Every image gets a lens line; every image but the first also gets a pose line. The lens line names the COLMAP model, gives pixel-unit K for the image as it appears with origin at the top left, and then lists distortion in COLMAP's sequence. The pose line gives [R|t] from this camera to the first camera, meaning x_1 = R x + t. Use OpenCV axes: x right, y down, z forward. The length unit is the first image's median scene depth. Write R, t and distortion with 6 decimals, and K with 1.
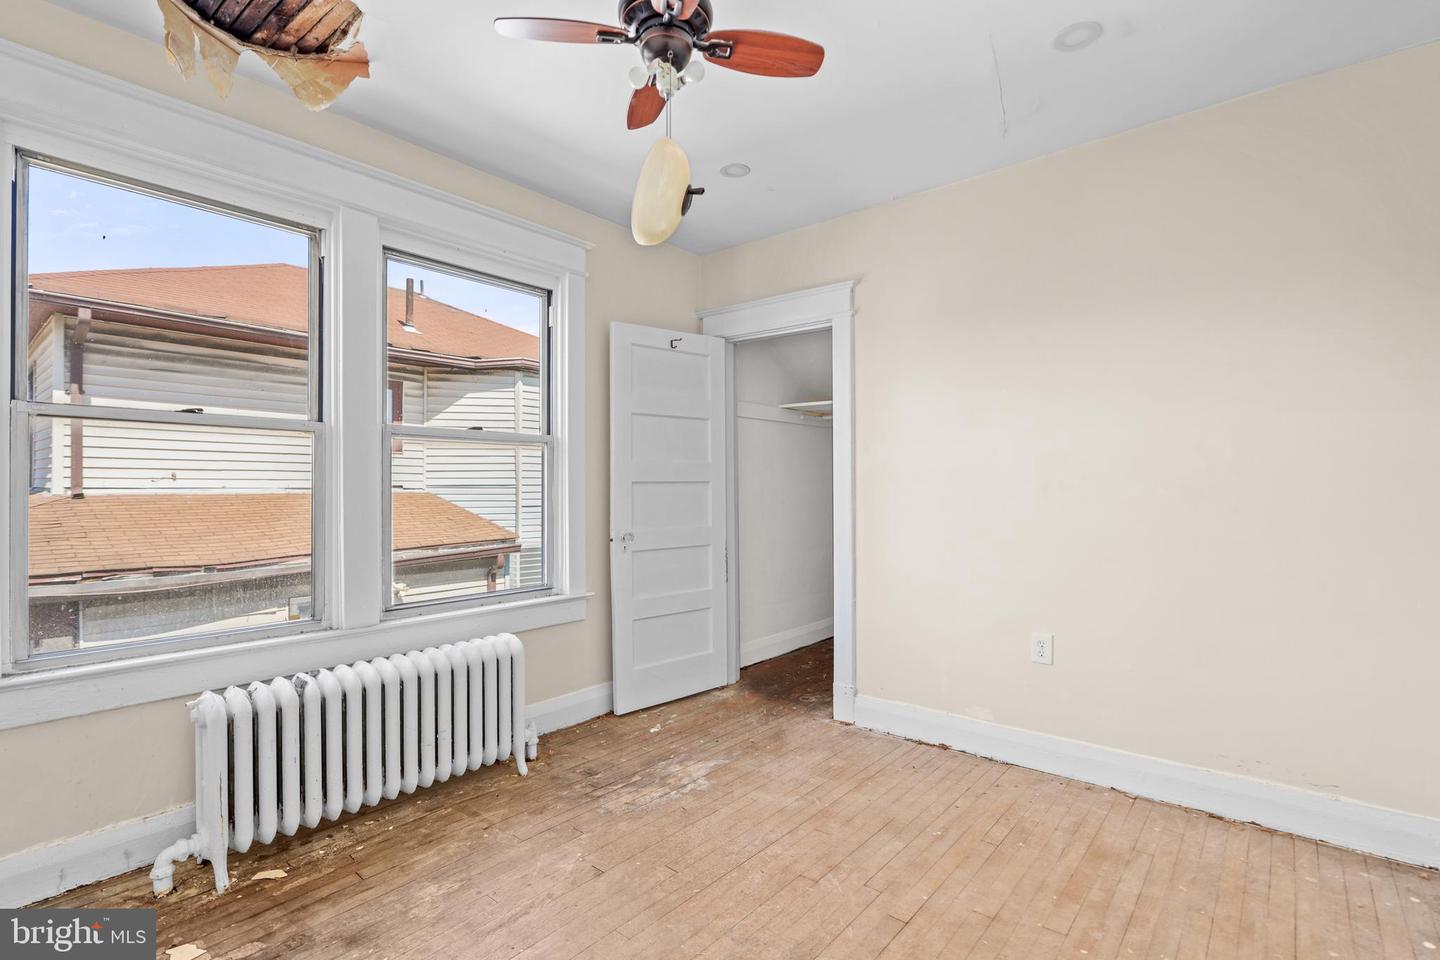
lens RADIAL K [[672.0, 0, 718.7], [0, 672.0, 488.1], [0, 0, 1]] dist [0.000615, 0.000150]
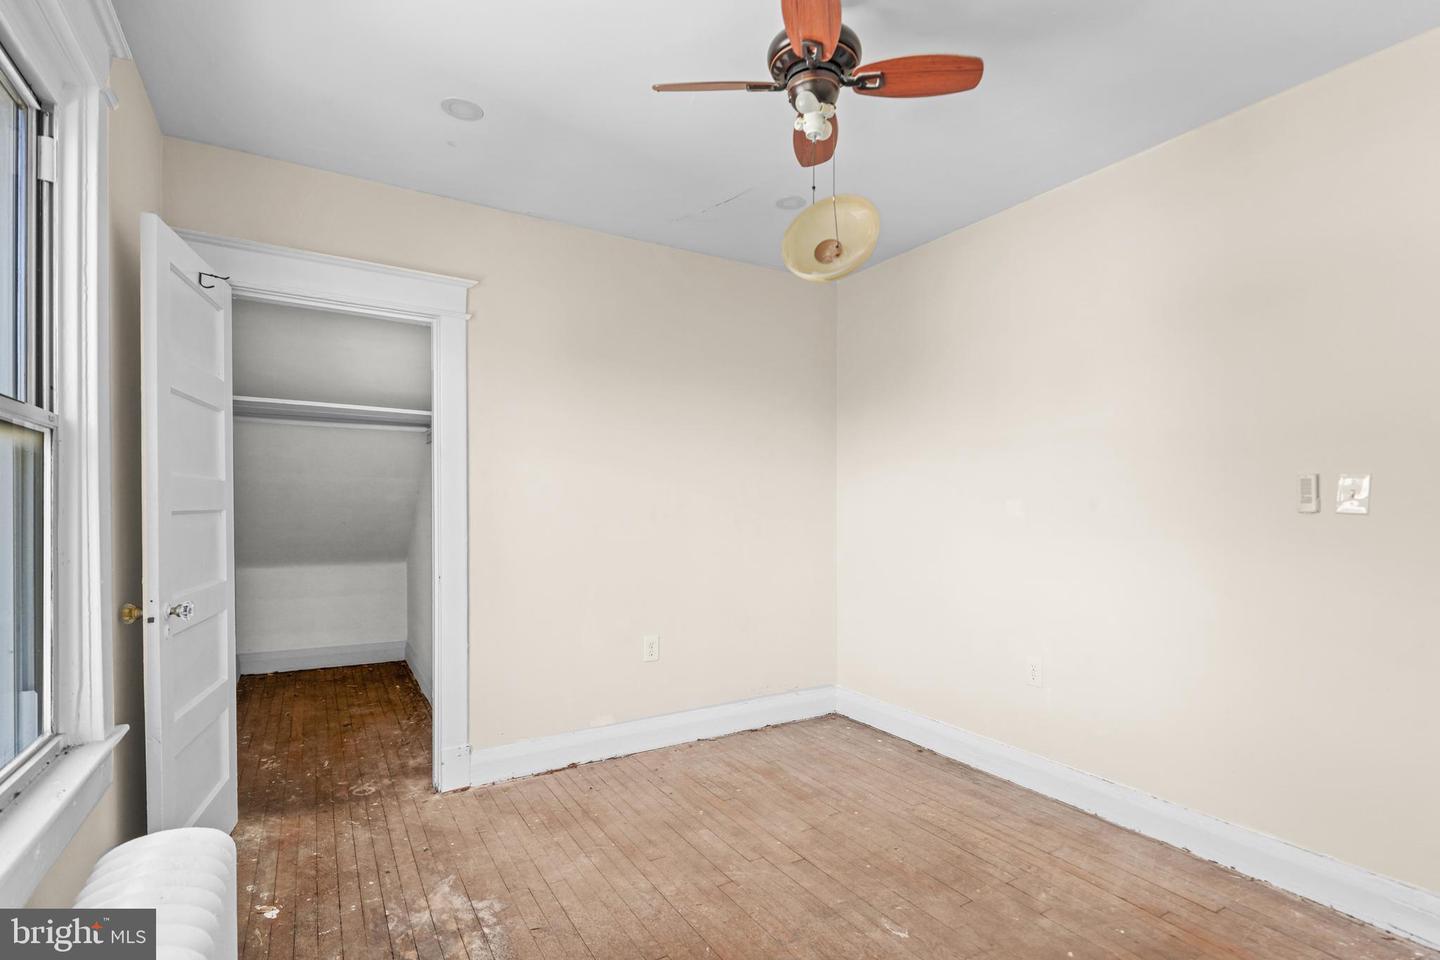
lens RADIAL K [[699.9, 0, 743.4], [0, 699.9, 508.4], [0, 0, 1]] dist [0.001924, 0.000114]
pose [[0.303061, 0.000650, 0.952971, -0.643302], [-0.003415, 0.999994, 0.000404, -0.015198], [-0.952965, -0.003376, 0.303062, 0.438738]]
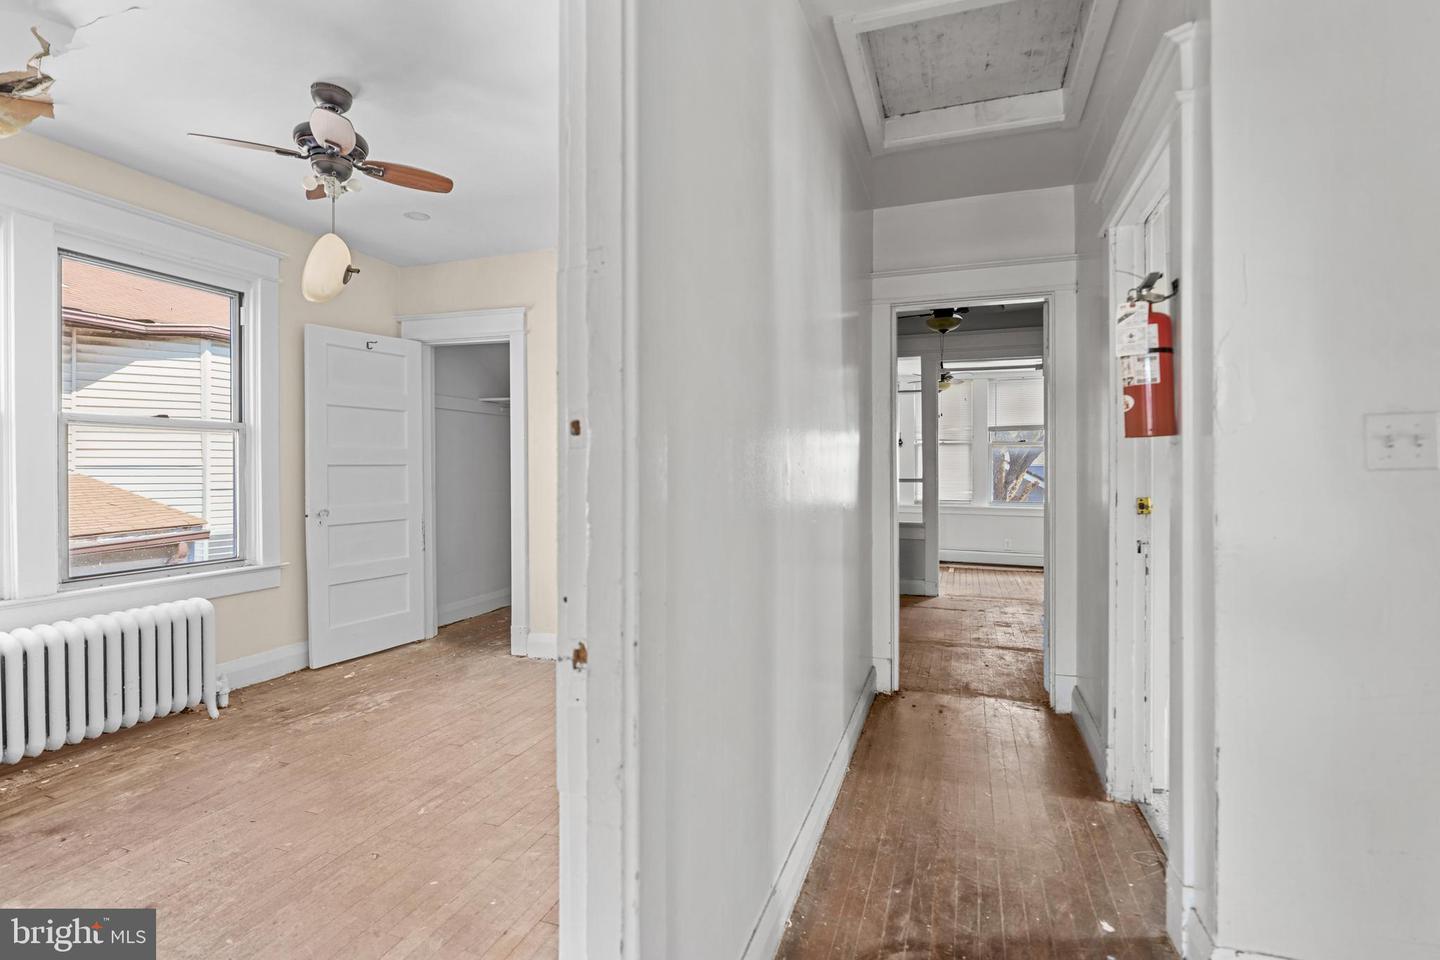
lens RADIAL K [[675.7, 0, 724.3], [0, 675.7, 474.8], [0, 0, 1]] dist [0.001170, -0.001909]
pose [[0.933799, -0.000859, 0.357797, 0.106496], [-0.001985, 0.999969, 0.007579, -0.002664], [-0.357792, -0.007787, 0.933769, -0.373167]]
